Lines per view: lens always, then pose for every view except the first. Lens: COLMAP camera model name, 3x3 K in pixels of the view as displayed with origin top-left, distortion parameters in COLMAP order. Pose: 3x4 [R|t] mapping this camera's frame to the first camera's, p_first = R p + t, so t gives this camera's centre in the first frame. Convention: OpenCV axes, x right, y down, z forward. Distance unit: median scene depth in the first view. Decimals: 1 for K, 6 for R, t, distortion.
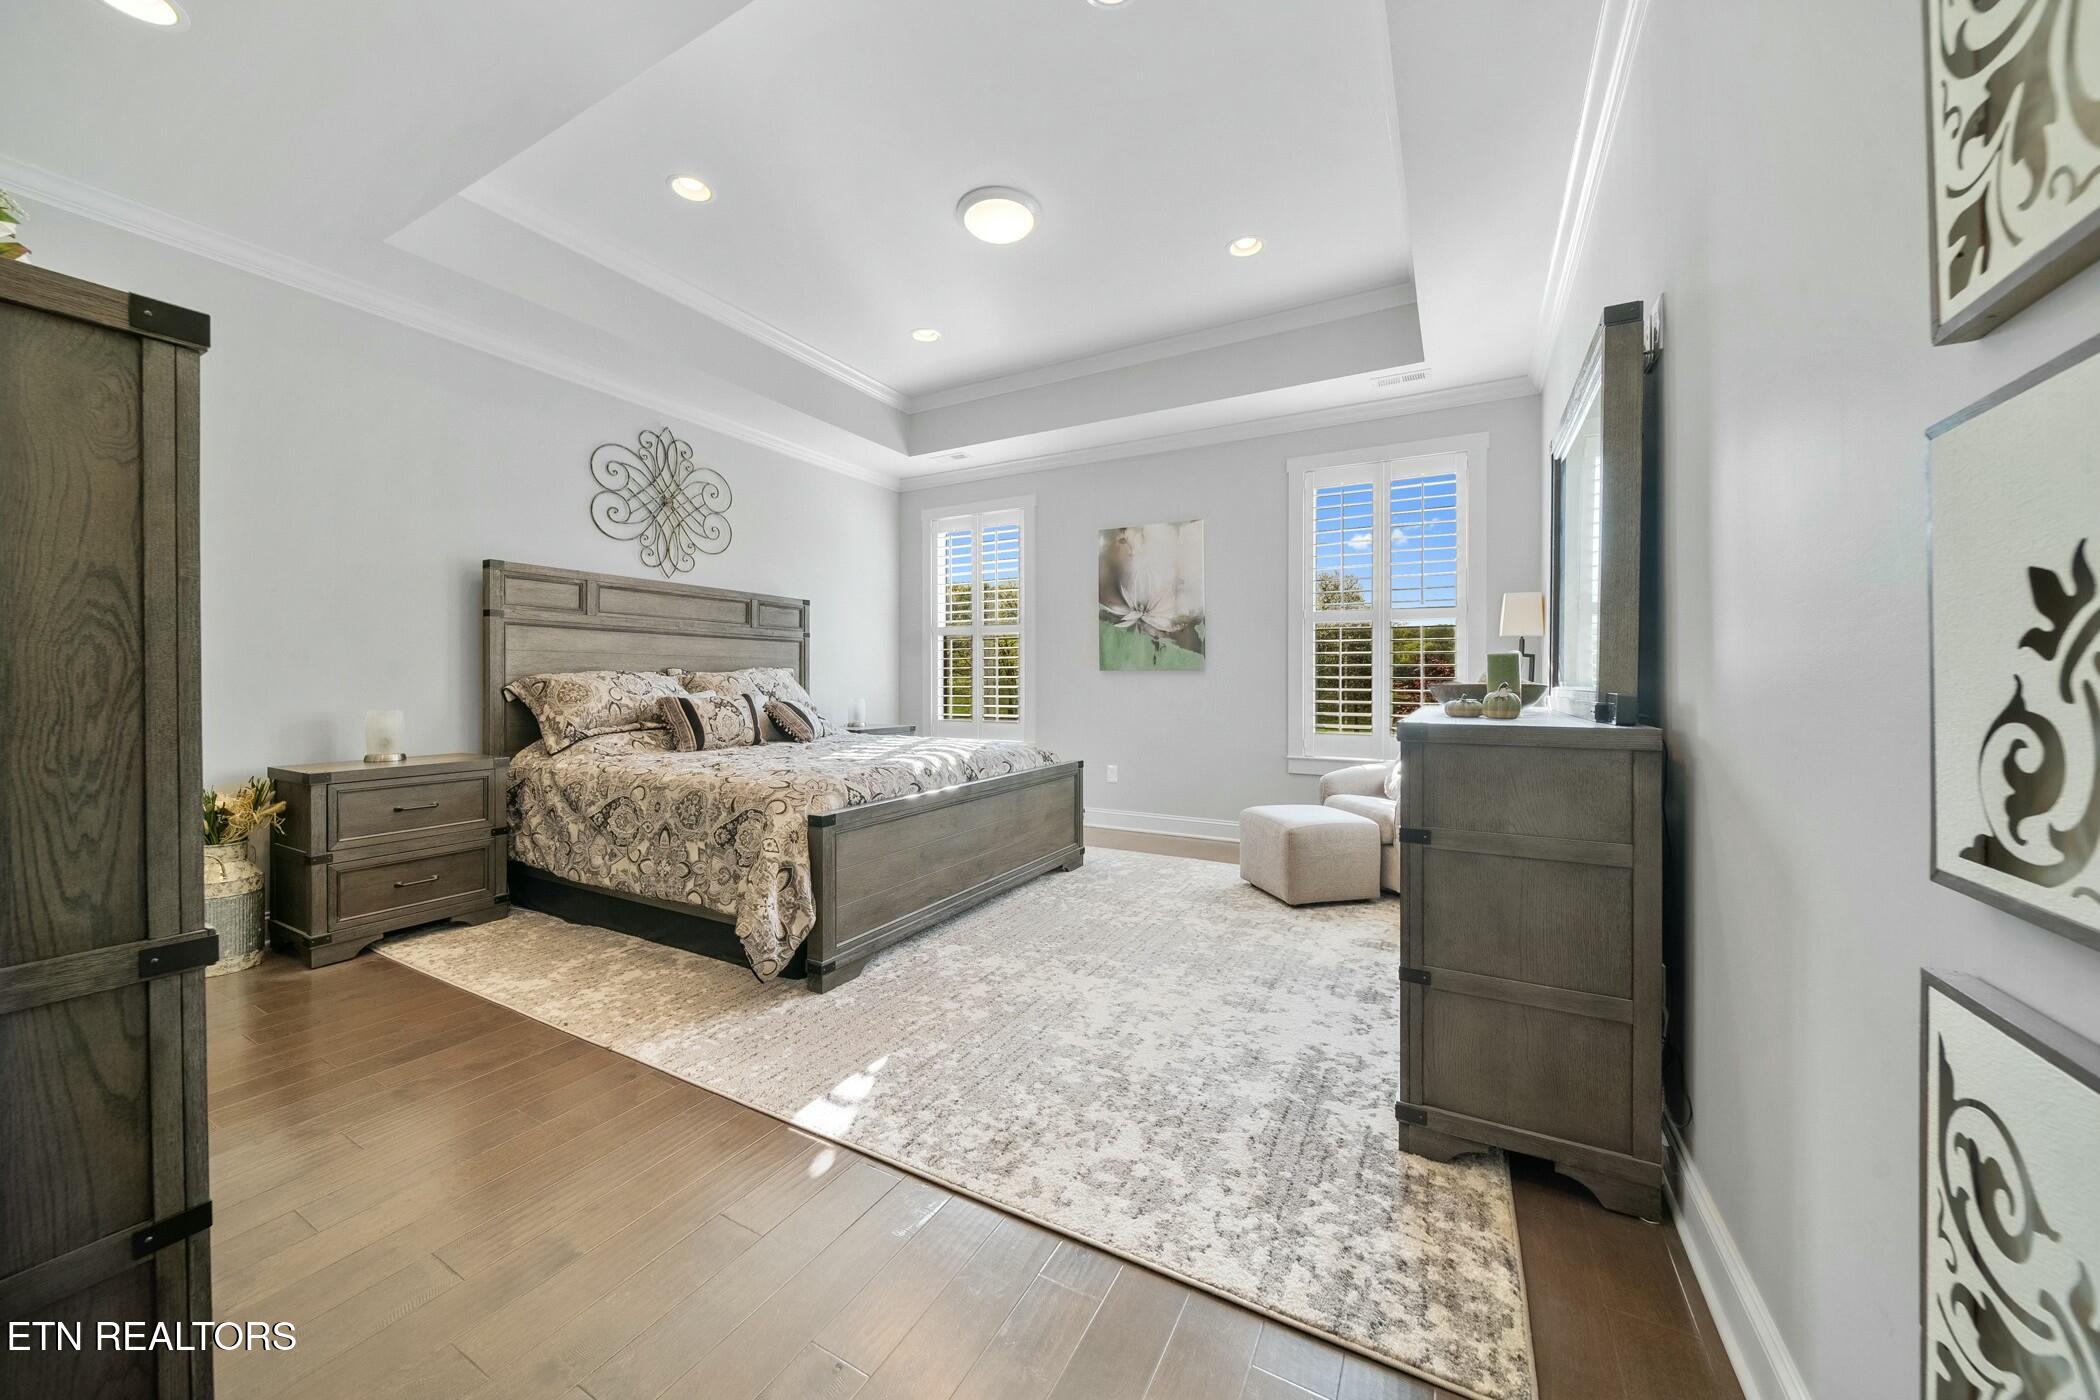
lens RADIAL K [[733.9, 0, 1048.5], [0, 733.9, 678.0], [0, 0, 1]] dist [-0.002352, -0.001077]
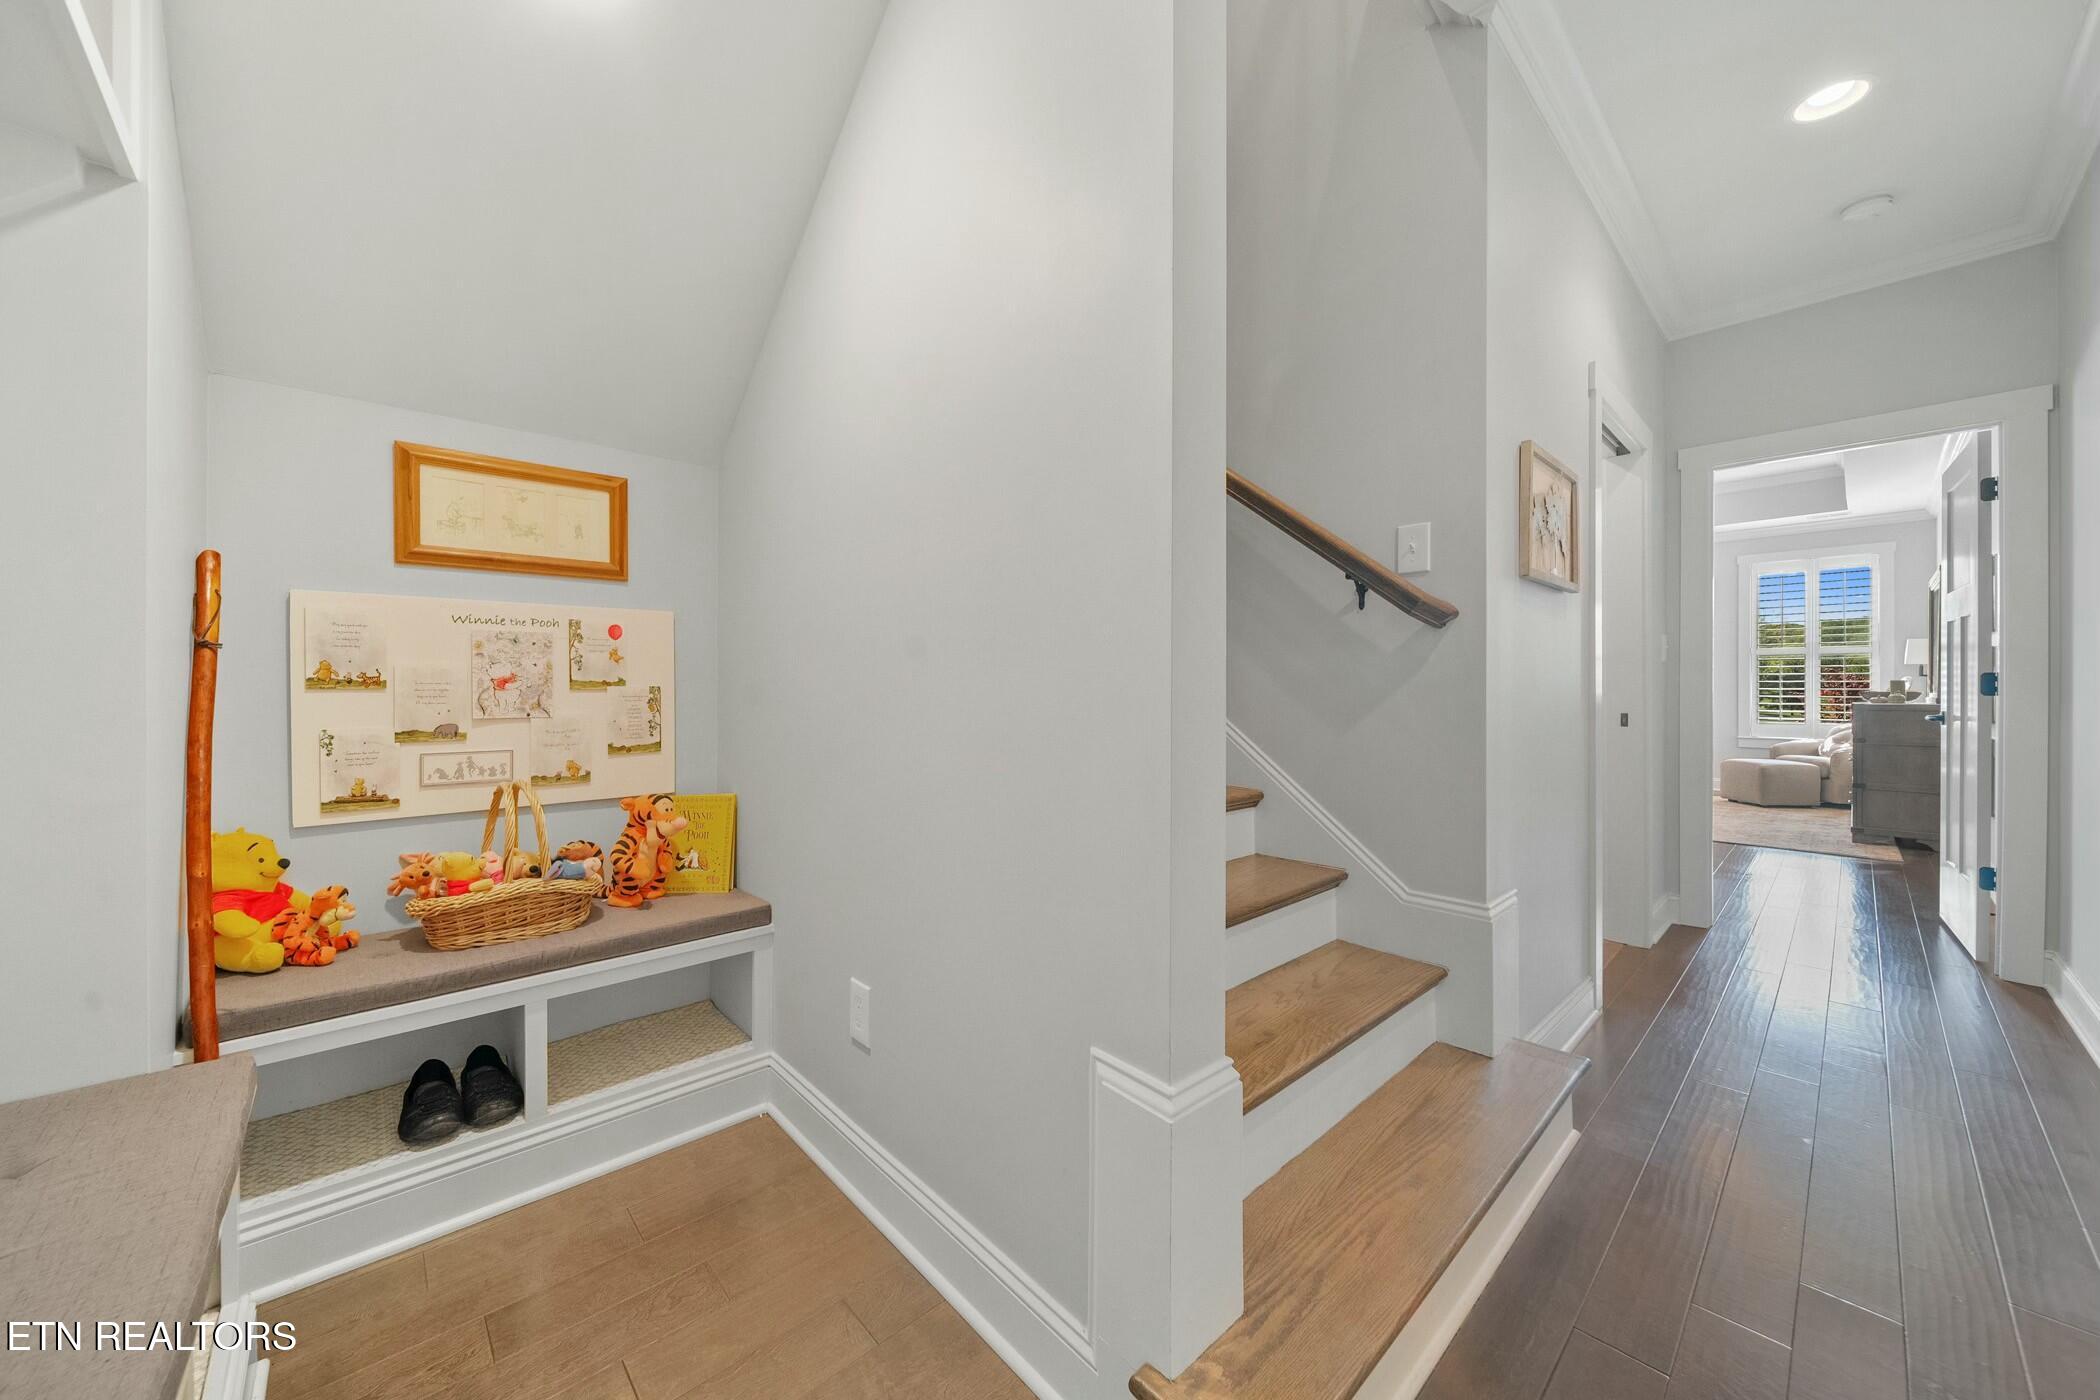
lens RADIAL K [[733.9, 0, 1048.6], [0, 733.9, 690.6], [0, 0, 1]] dist [-0.002352, -0.001077]
pose [[0.945824, -0.002064, -0.324673, -0.706969], [0.002456, 0.999997, 0.000798, -0.002143], [0.324671, -0.001552, 0.945826, -1.236339]]
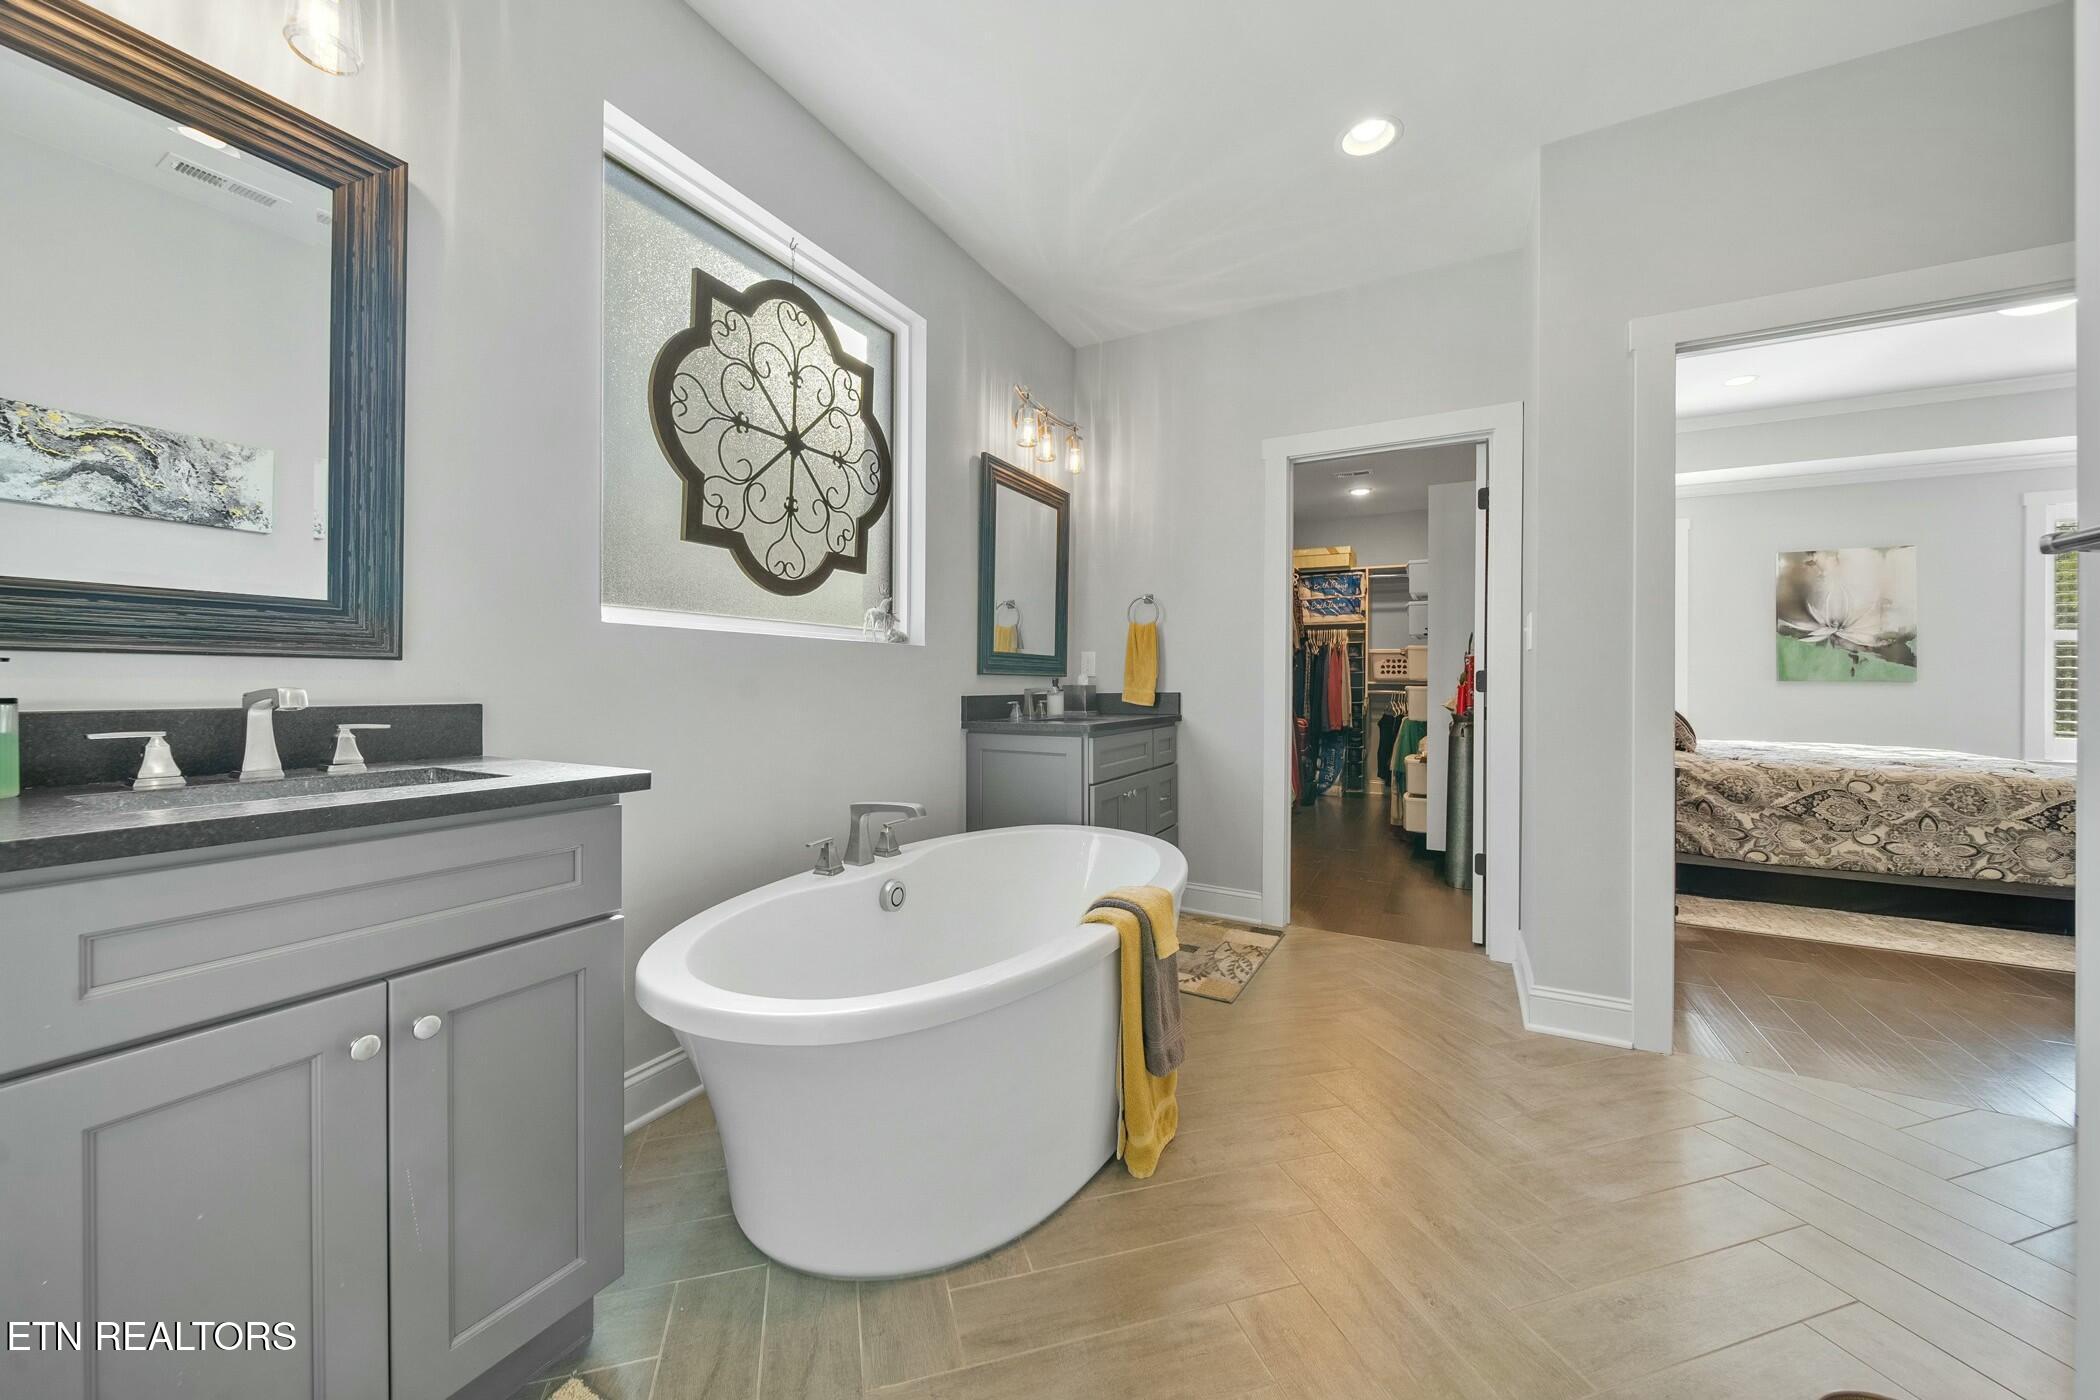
lens RADIAL K [[733.9, 0, 1057.4], [0, 733.9, 680.2], [0, 0, 1]] dist [-0.002352, -0.001077]
pose [[0.999966, 0.007689, -0.002977, -1.339177], [-0.007691, 0.999970, -0.000680, -0.002380], [0.002971, 0.000703, 0.999995, -0.130050]]
